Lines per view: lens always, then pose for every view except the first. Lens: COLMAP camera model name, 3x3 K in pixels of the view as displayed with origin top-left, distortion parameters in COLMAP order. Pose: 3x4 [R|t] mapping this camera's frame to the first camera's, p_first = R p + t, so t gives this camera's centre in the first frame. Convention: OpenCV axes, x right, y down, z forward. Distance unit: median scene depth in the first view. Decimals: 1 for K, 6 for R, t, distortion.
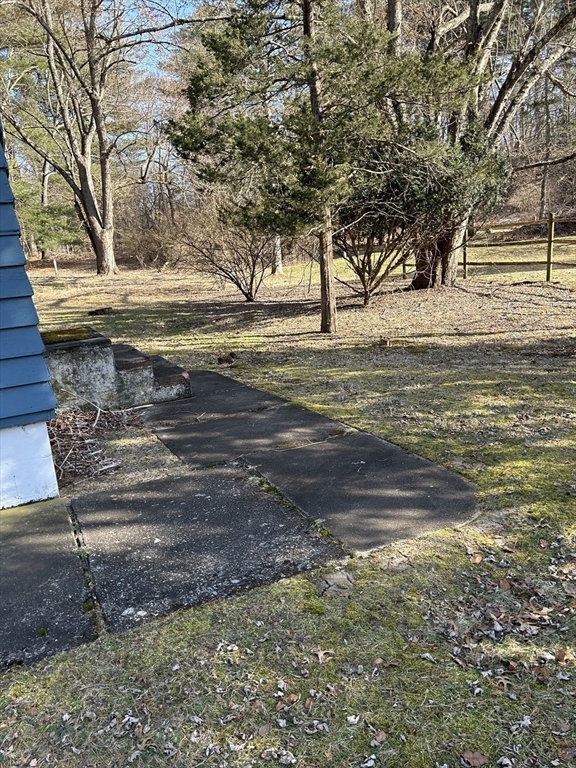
lens RADIAL K [[576.4, 0, 287.6], [0, 576.4, 383.7], [0, 0, 1]] dist [0.049974, -0.047826]
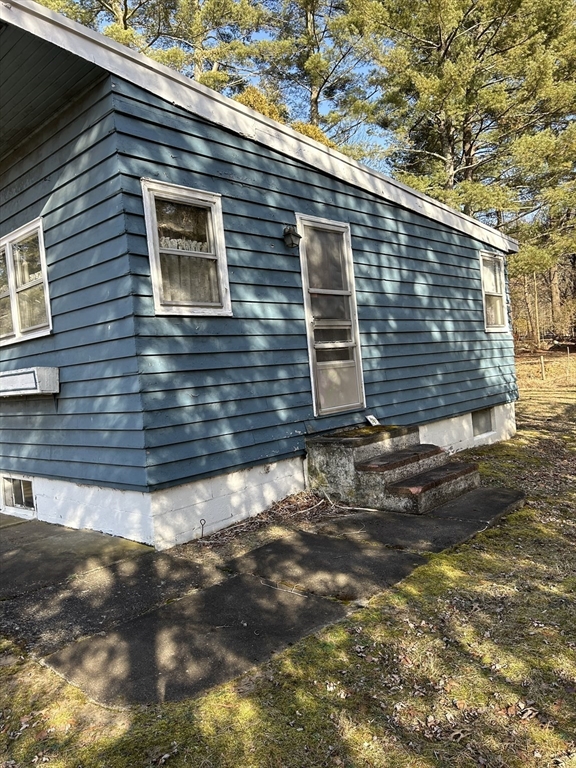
lens RADIAL K [[576.4, 0, 287.7], [0, 576.4, 384.1], [0, 0, 1]] dist [0.049974, -0.047826]
pose [[0.385207, 0.074297, -0.919834, 0.661237], [-0.170607, 0.985305, 0.008138, -0.173168], [0.906922, 0.153796, 0.392223, 0.433978]]
